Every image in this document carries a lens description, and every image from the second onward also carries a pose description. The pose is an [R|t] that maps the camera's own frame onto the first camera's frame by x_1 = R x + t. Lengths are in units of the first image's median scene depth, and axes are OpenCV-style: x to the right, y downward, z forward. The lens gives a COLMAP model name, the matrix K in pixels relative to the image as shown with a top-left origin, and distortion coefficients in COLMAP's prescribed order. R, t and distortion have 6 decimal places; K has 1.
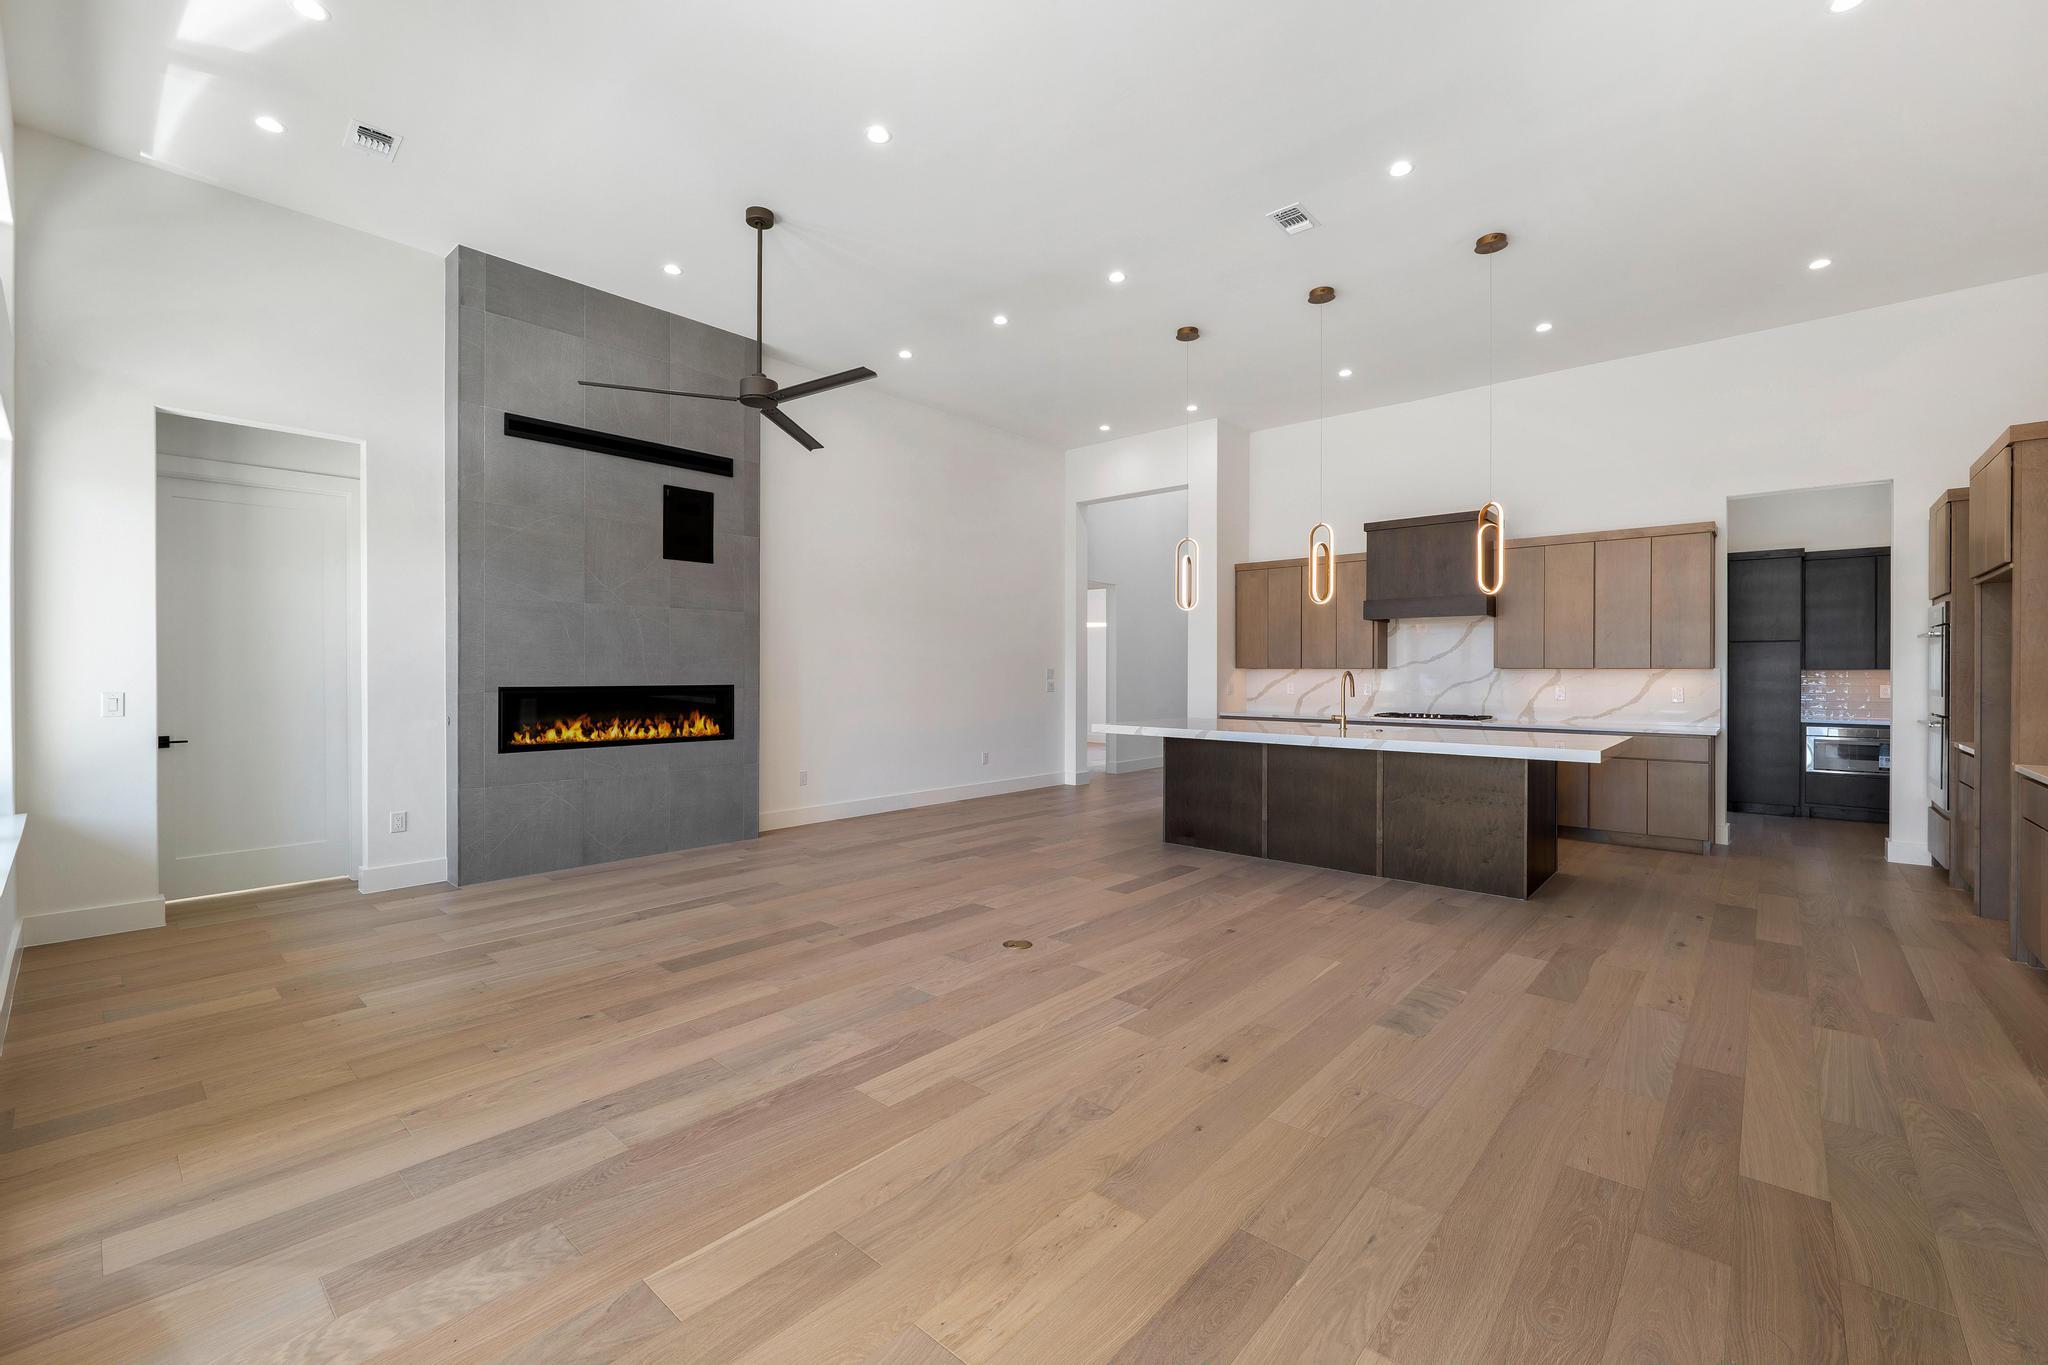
lens RADIAL K [[844.1, 0, 1019.4], [0, 844.1, 674.0], [0, 0, 1]] dist [-0.005998, 0.000019]
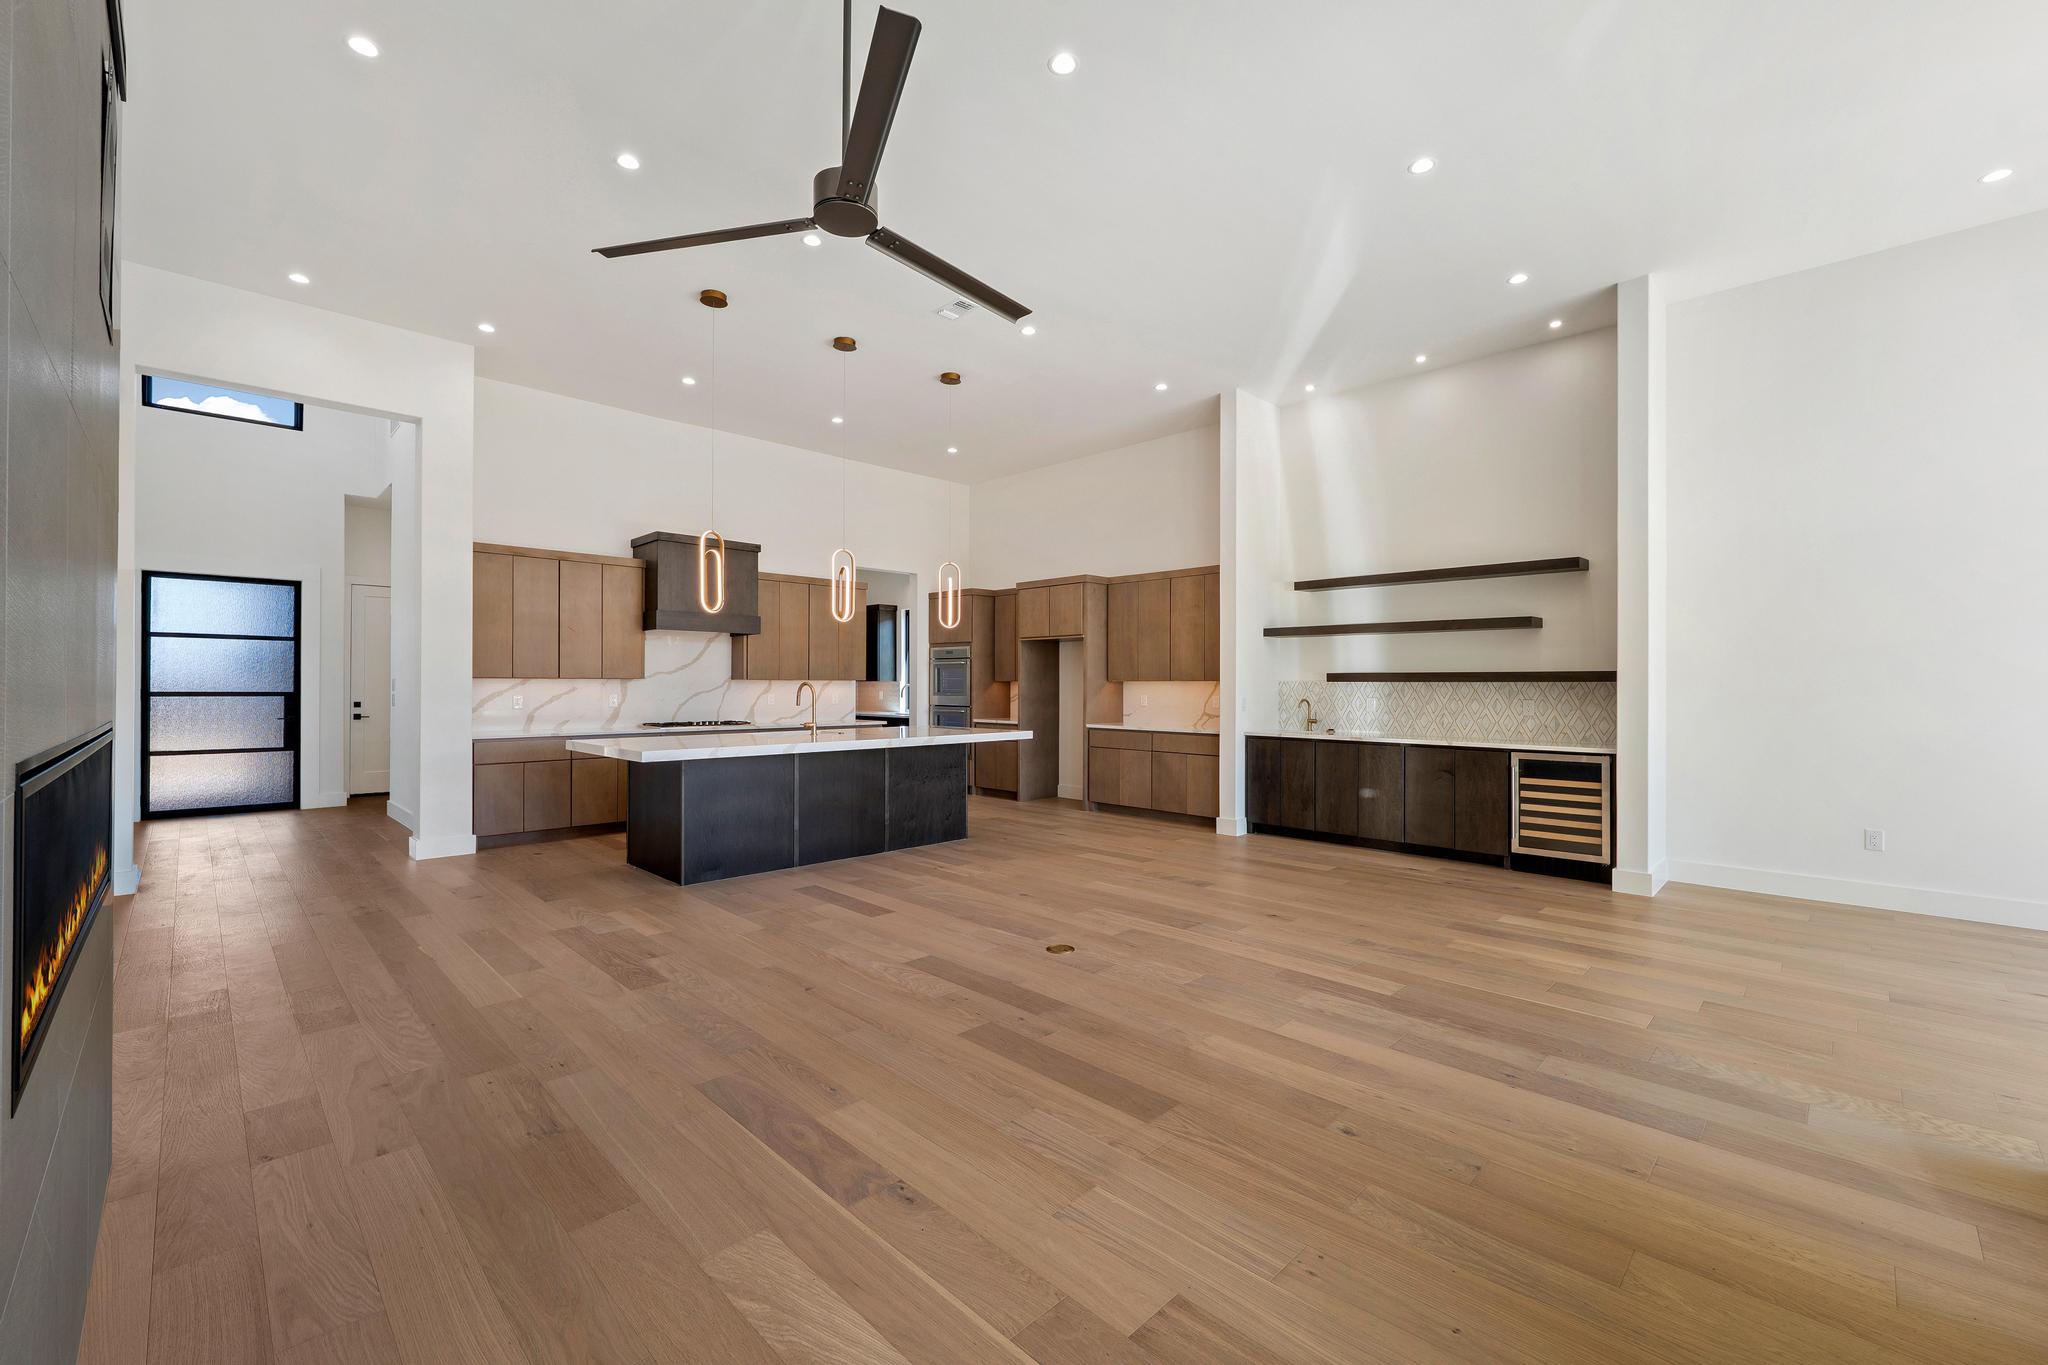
lens RADIAL K [[844.1, 0, 1013.0], [0, 844.1, 684.8], [0, 0, 1]] dist [-0.005998, 0.000019]
pose [[0.064001, -0.003367, 0.997944, -1.056146], [0.002042, 0.999993, 0.003242, -0.003713], [-0.997948, 0.001831, 0.064007, 1.019930]]
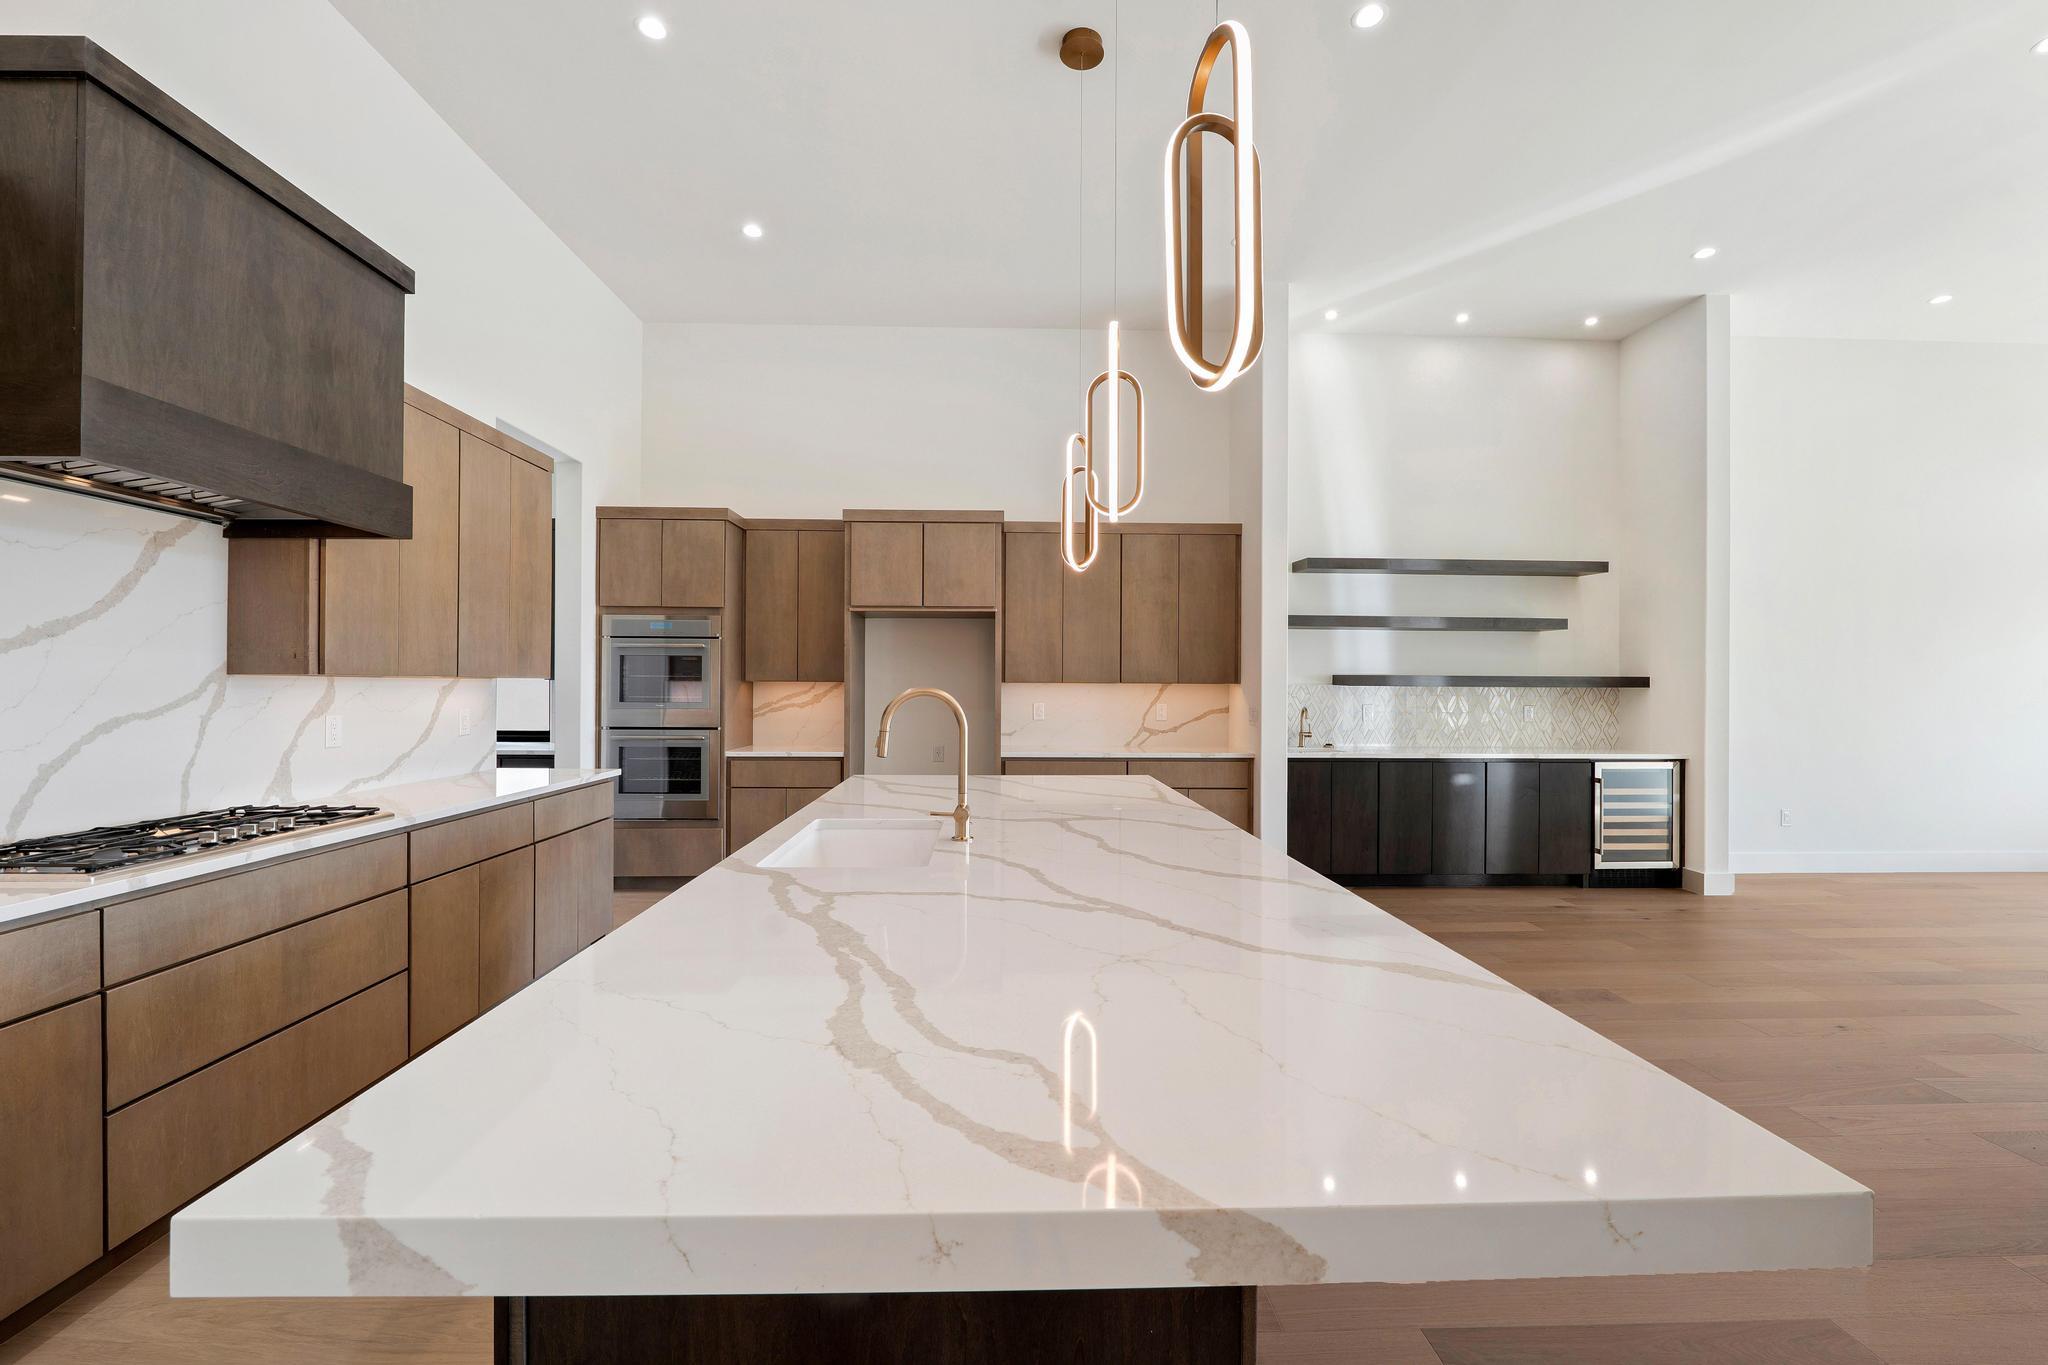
lens RADIAL K [[844.1, 0, 1027.2], [0, 844.1, 681.4], [0, 0, 1]] dist [-0.005998, 0.000019]
pose [[-0.688814, -0.003912, 0.724927, 0.130042], [-0.004699, 0.999989, 0.000932, -0.008940], [-0.724923, -0.002764, -0.688825, 1.884195]]
